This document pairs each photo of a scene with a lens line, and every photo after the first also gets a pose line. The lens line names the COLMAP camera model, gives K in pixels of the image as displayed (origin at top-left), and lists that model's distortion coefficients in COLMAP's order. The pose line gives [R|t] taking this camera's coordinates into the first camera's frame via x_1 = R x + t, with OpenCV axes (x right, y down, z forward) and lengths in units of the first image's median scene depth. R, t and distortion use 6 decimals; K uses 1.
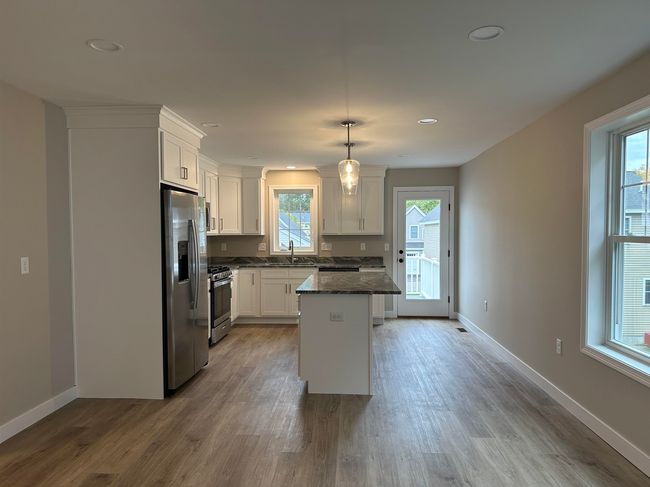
lens RADIAL K [[452.4, 0, 328.3], [0, 452.4, 248.0], [0, 0, 1]] dist [0.033077, -0.017357]
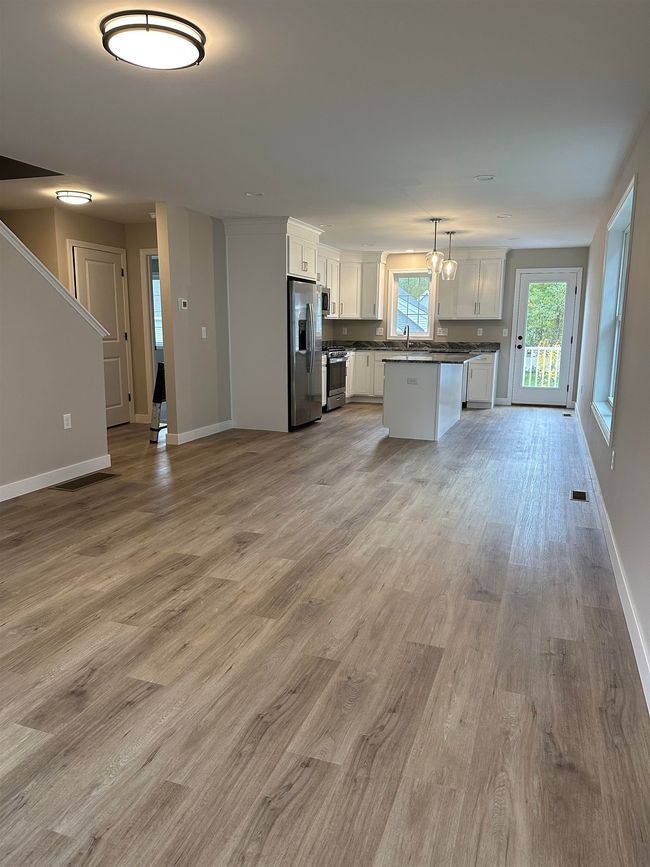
lens RADIAL K [[603.5, 0, 318.8], [0, 603.5, 433.3], [0, 0, 1]] dist [0.033077, -0.017357]
pose [[0.952756, 0.063214, -0.297087, 0.155497], [-0.019785, 0.988942, 0.146977, 0.029633], [0.303092, -0.134155, 0.943471, -0.400105]]
